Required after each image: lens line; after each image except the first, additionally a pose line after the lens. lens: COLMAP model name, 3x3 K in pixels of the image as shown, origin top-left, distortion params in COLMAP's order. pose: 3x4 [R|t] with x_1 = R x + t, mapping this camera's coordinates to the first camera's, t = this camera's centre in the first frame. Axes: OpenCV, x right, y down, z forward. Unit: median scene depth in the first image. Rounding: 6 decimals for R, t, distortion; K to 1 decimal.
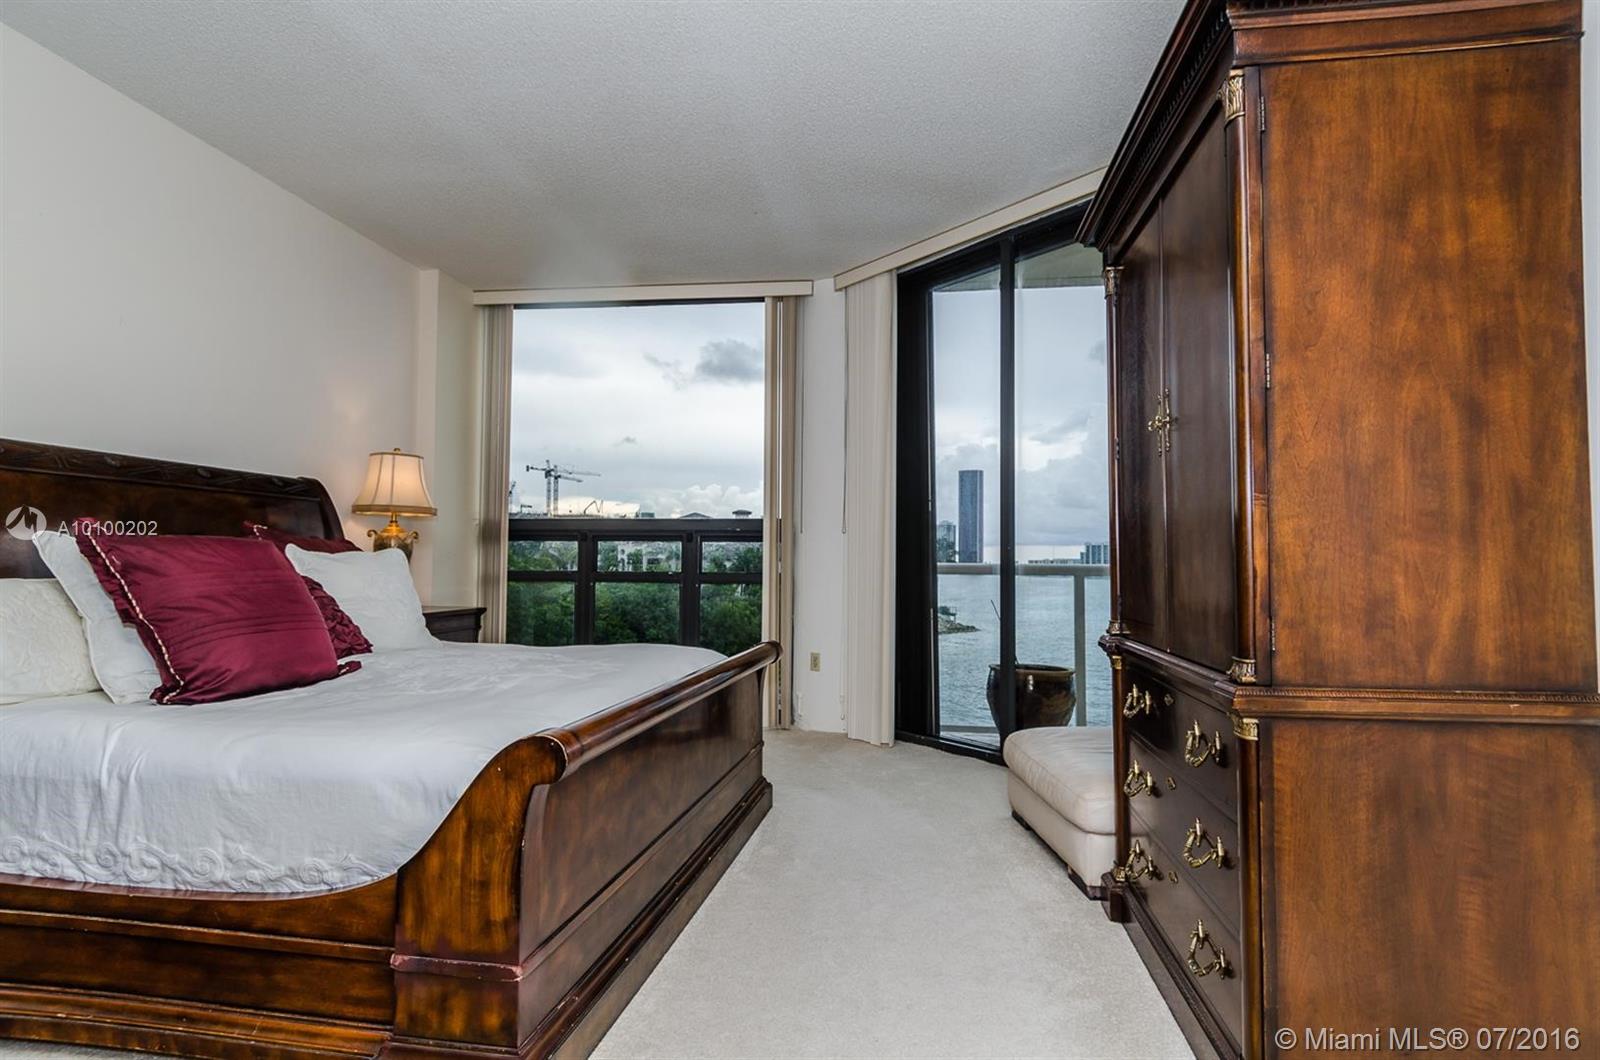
lens RADIAL K [[854.9, 0, 803.7], [0, 854.9, 533.5], [0, 0, 1]] dist [0.013054, -0.013890]
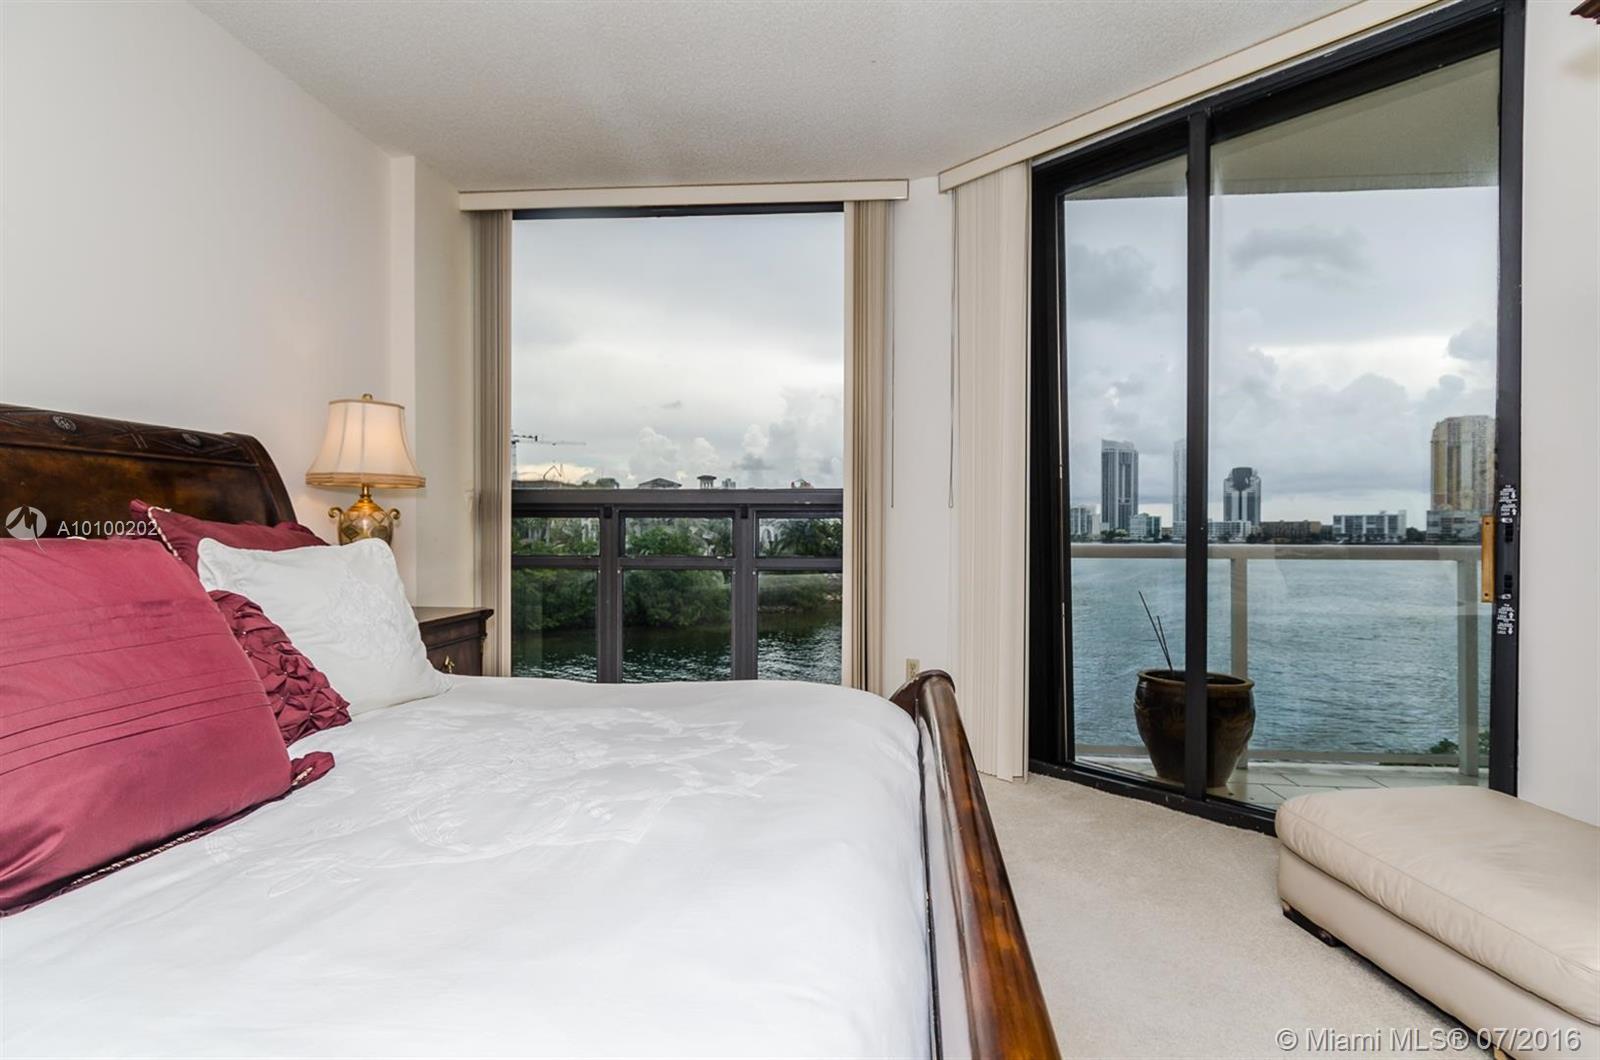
lens RADIAL K [[854.9, 0, 811.2], [0, 854.9, 526.0], [0, 0, 1]] dist [0.013054, -0.013890]
pose [[0.998667, -0.005966, 0.051275, -0.164541], [0.004217, 0.999408, 0.034156, -0.013590], [-0.051449, -0.033894, 0.998100, 0.303862]]
